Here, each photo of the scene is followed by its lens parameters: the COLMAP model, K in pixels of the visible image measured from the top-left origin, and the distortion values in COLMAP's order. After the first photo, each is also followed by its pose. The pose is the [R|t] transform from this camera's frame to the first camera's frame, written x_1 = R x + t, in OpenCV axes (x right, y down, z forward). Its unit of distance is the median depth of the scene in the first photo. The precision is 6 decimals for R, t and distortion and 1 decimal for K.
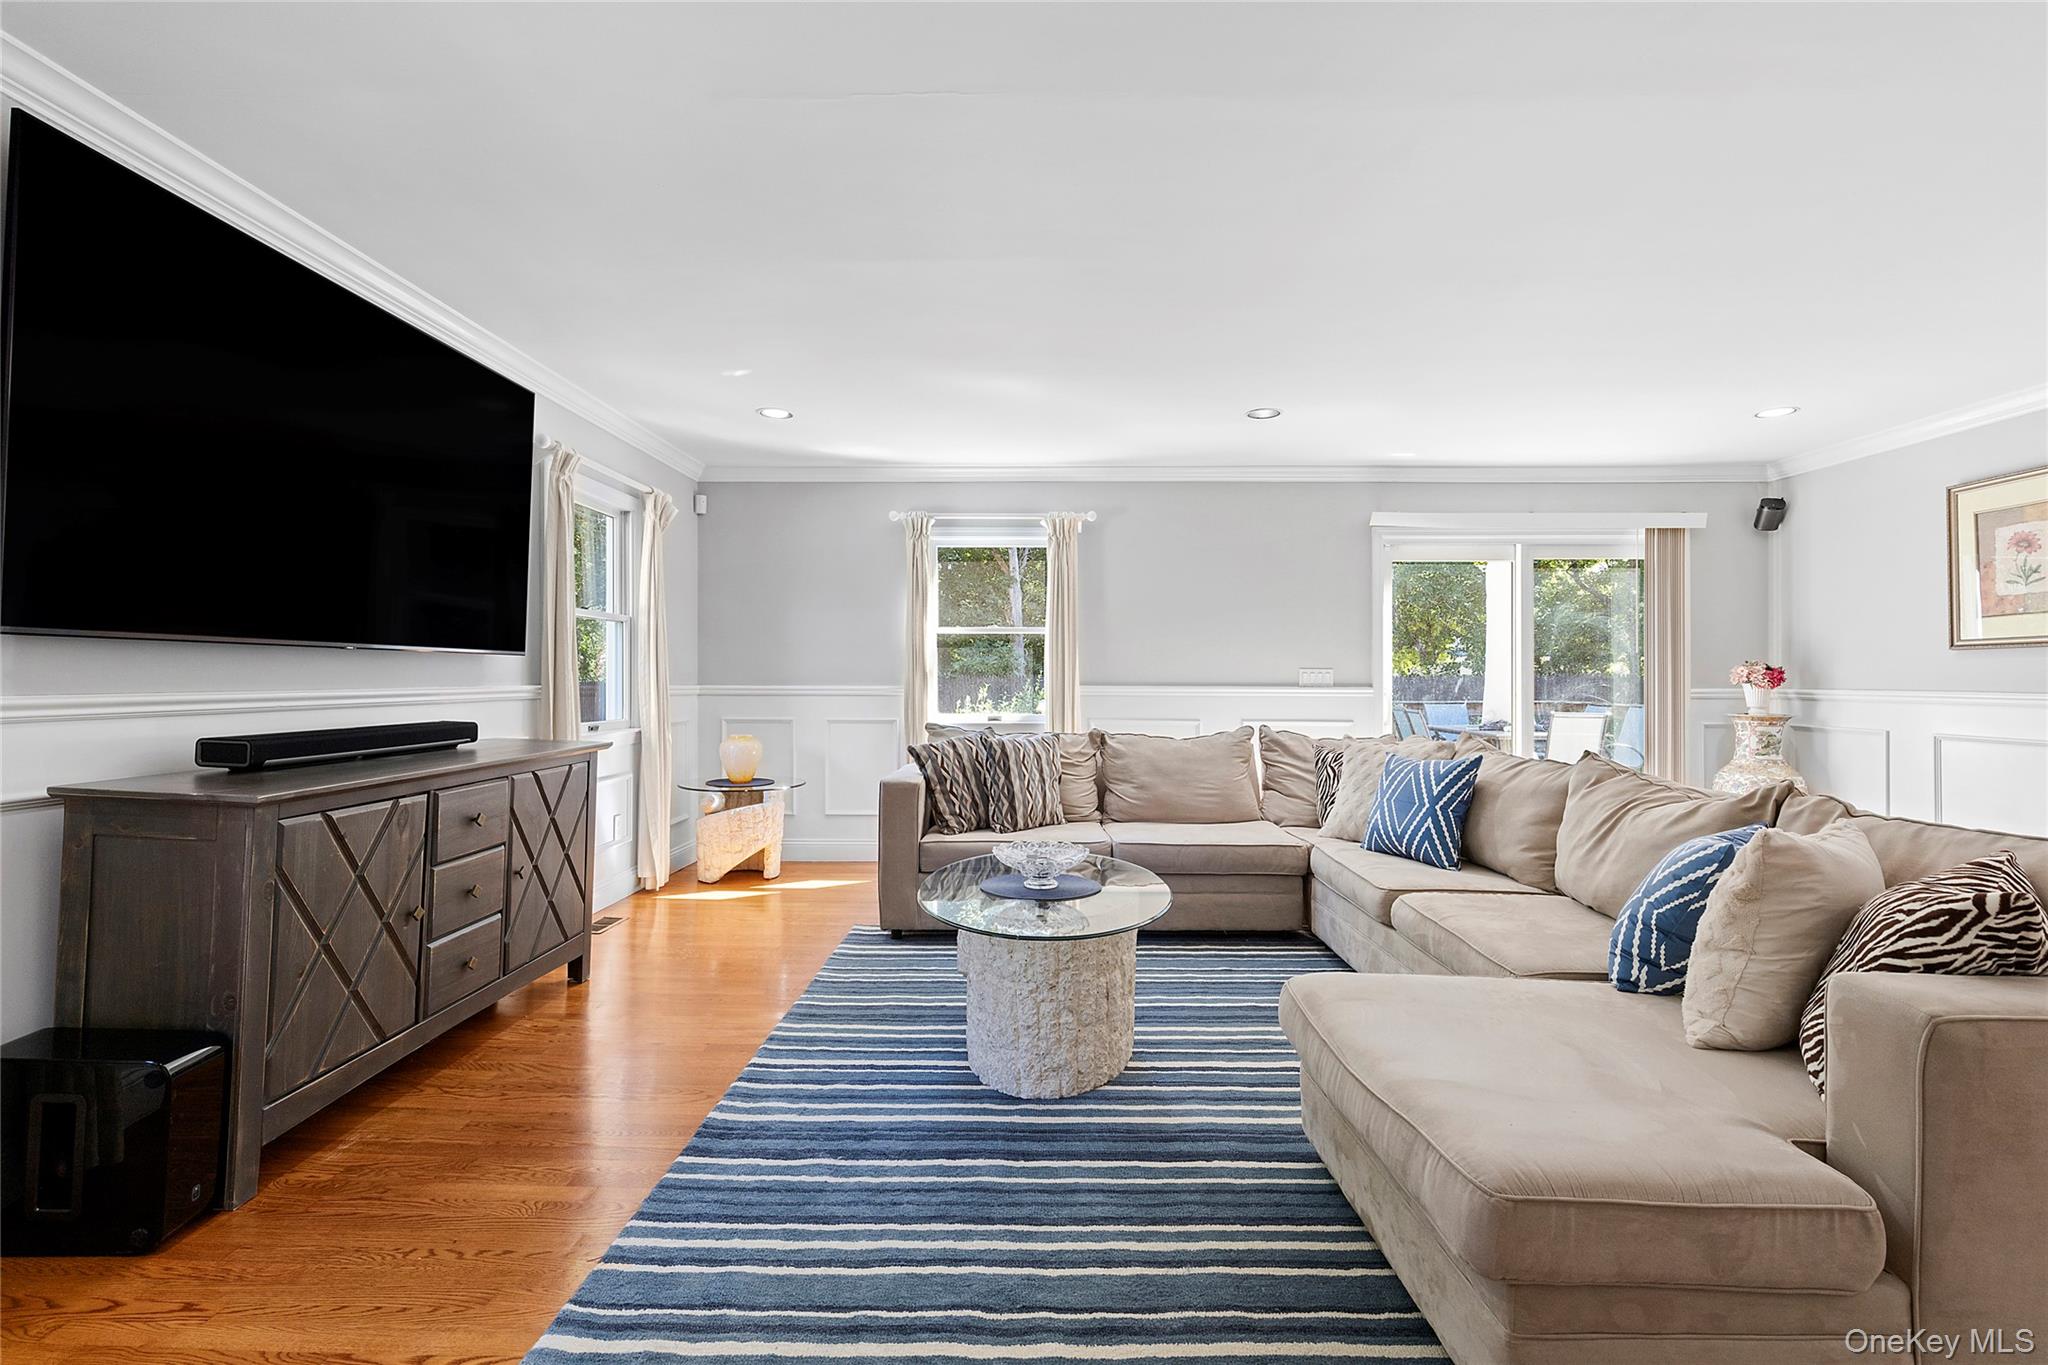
lens RADIAL K [[919.2, 0, 1024.0], [0, 919.2, 682.5], [0, 0, 1]] dist [0.017003, -0.000646]
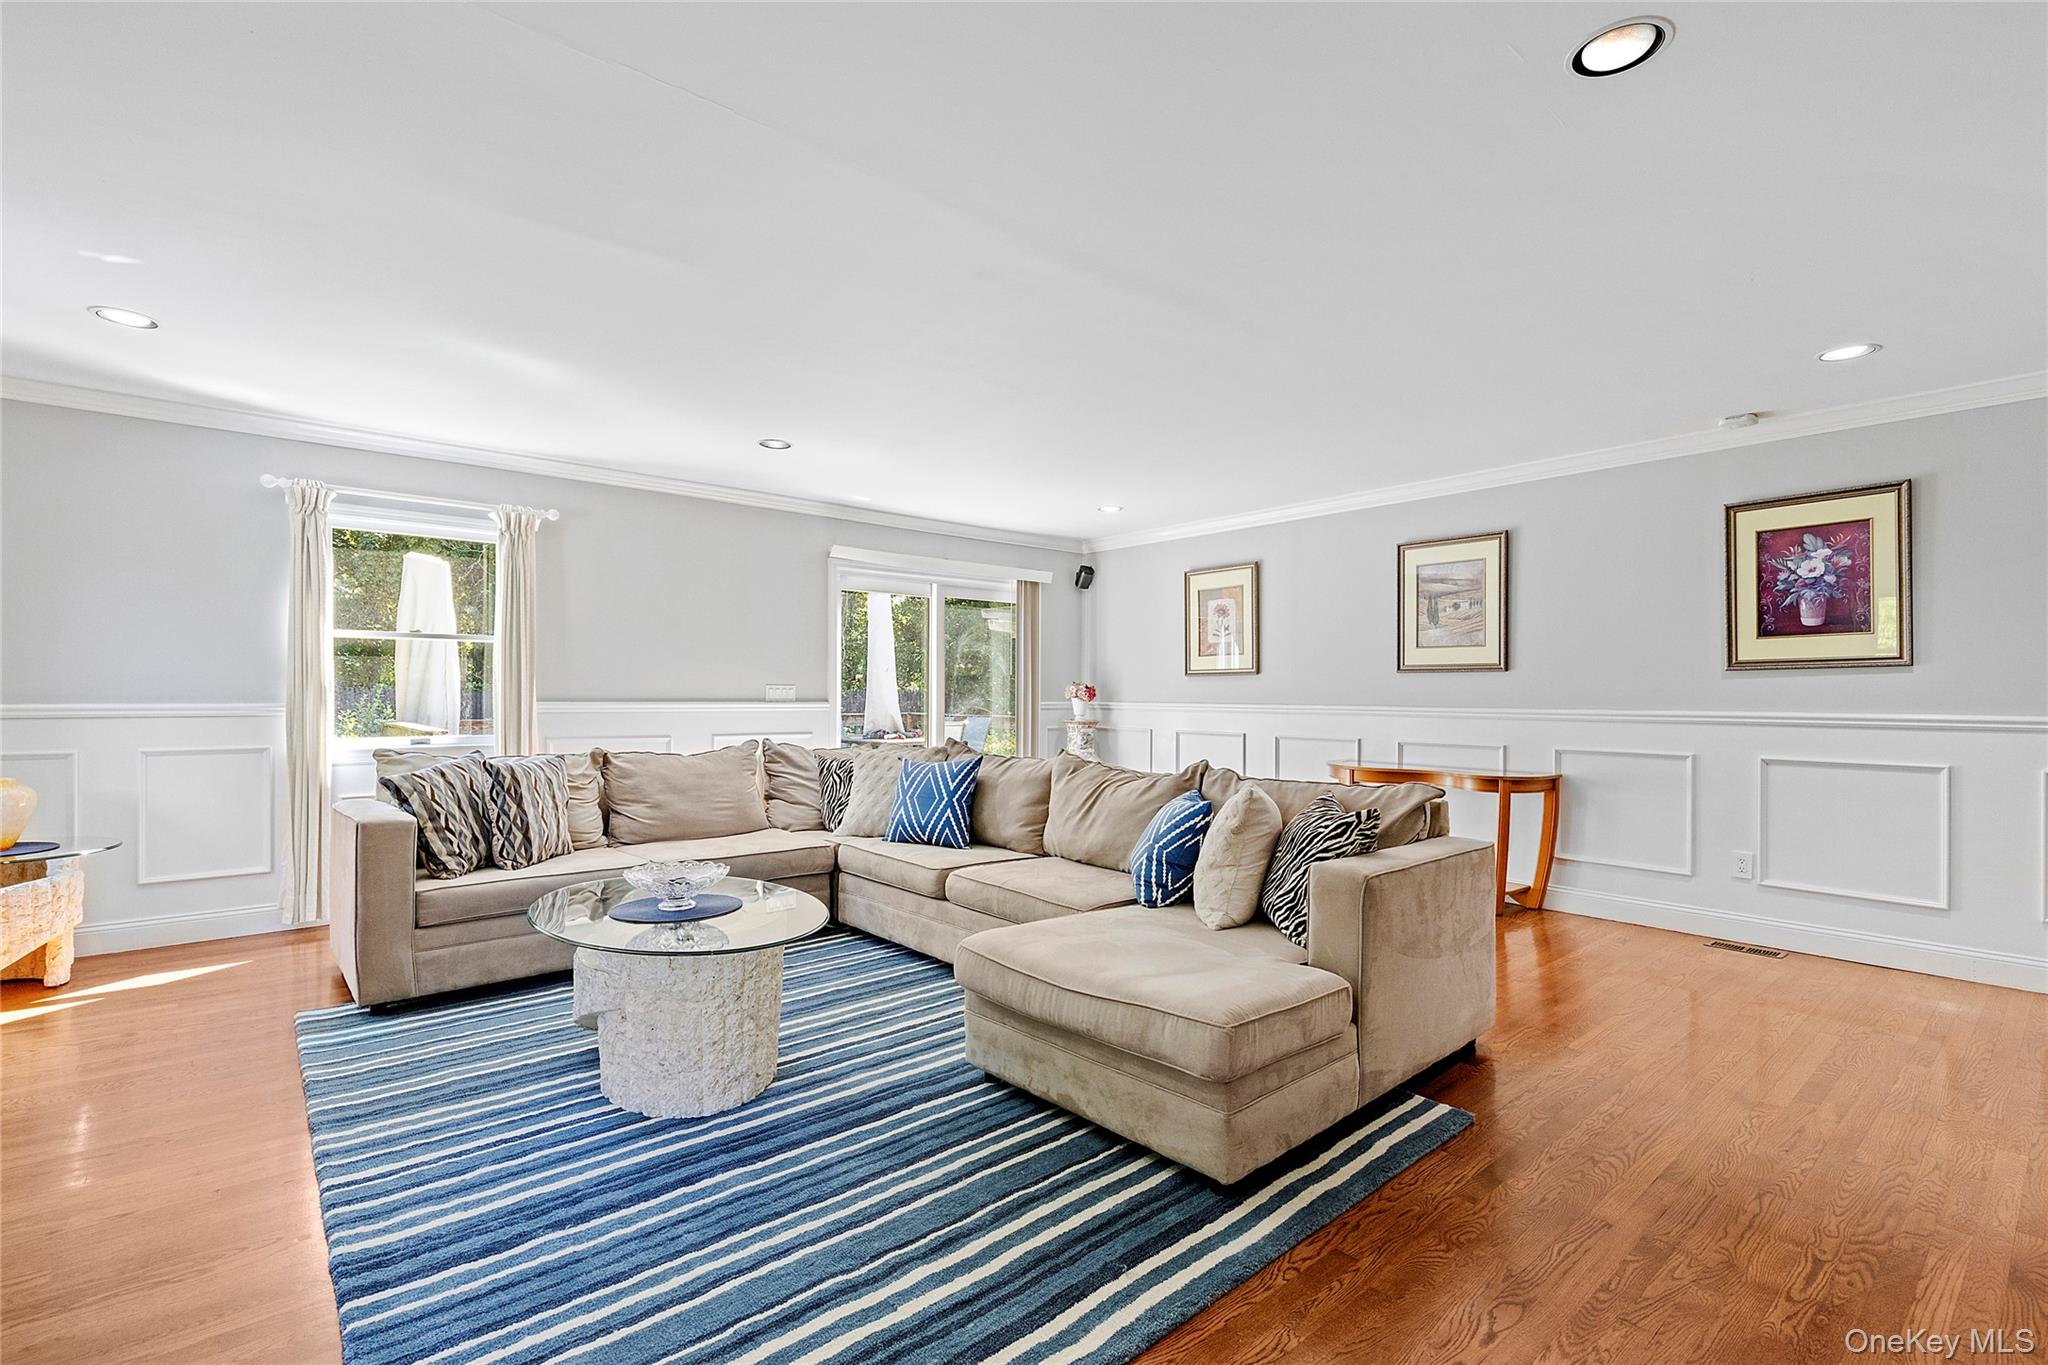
lens RADIAL K [[905.5, 0, 1025.0], [0, 905.5, 709.6], [0, 0, 1]] dist [0.018289, -0.000199]
pose [[0.763321, -0.010811, 0.645929, -0.282519], [0.001989, 0.999895, 0.014385, -0.001912], [-0.646016, -0.009696, 0.763262, 0.022309]]
